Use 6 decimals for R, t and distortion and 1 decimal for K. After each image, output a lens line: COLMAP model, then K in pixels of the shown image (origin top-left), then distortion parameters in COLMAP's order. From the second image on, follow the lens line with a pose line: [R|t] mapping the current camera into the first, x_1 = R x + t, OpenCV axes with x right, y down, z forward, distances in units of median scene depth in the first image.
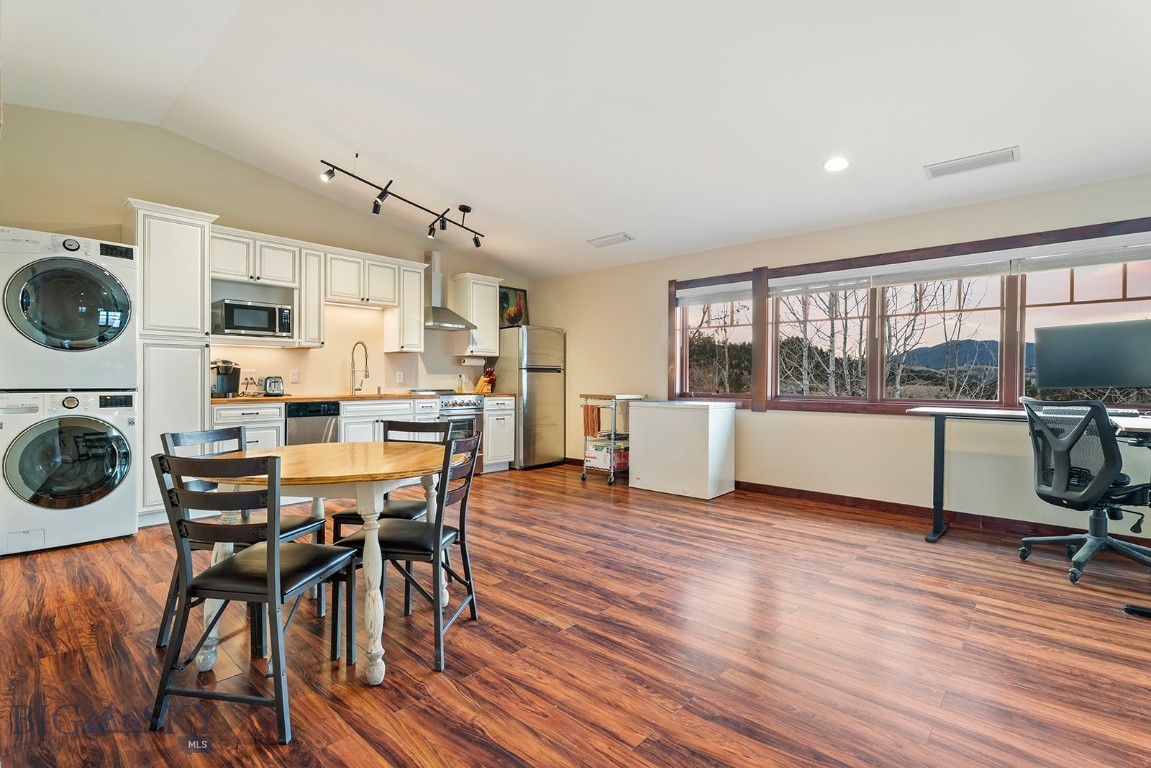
lens RADIAL K [[547.0, 0, 575.5], [0, 547.0, 384.0], [0, 0, 1]] dist [-0.000275, -0.000012]
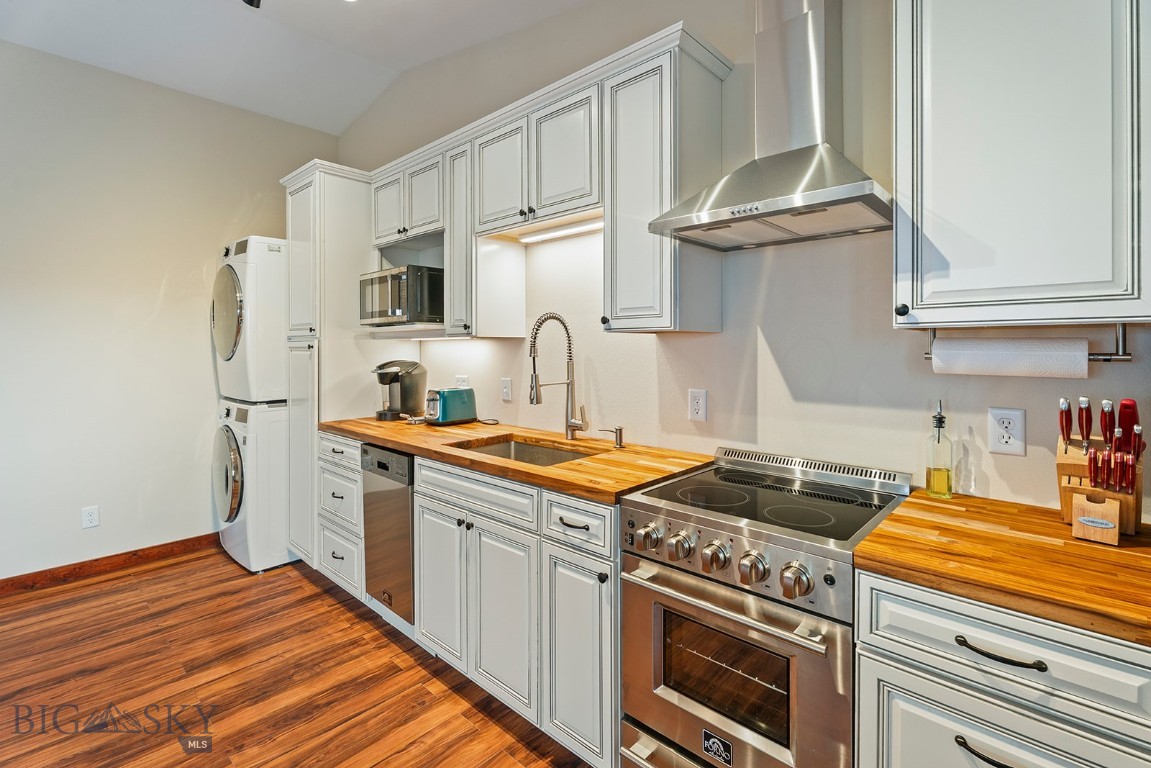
lens RADIAL K [[521.4, 0, 575.3], [0, 521.4, 361.0], [0, 0, 1]] dist [-0.000518, 0.000019]
pose [[0.004550, 0.022112, -0.999745, 0.005806], [-0.005126, 0.999743, 0.022088, -0.050891], [0.999977, 0.005024, 0.004662, 0.992960]]
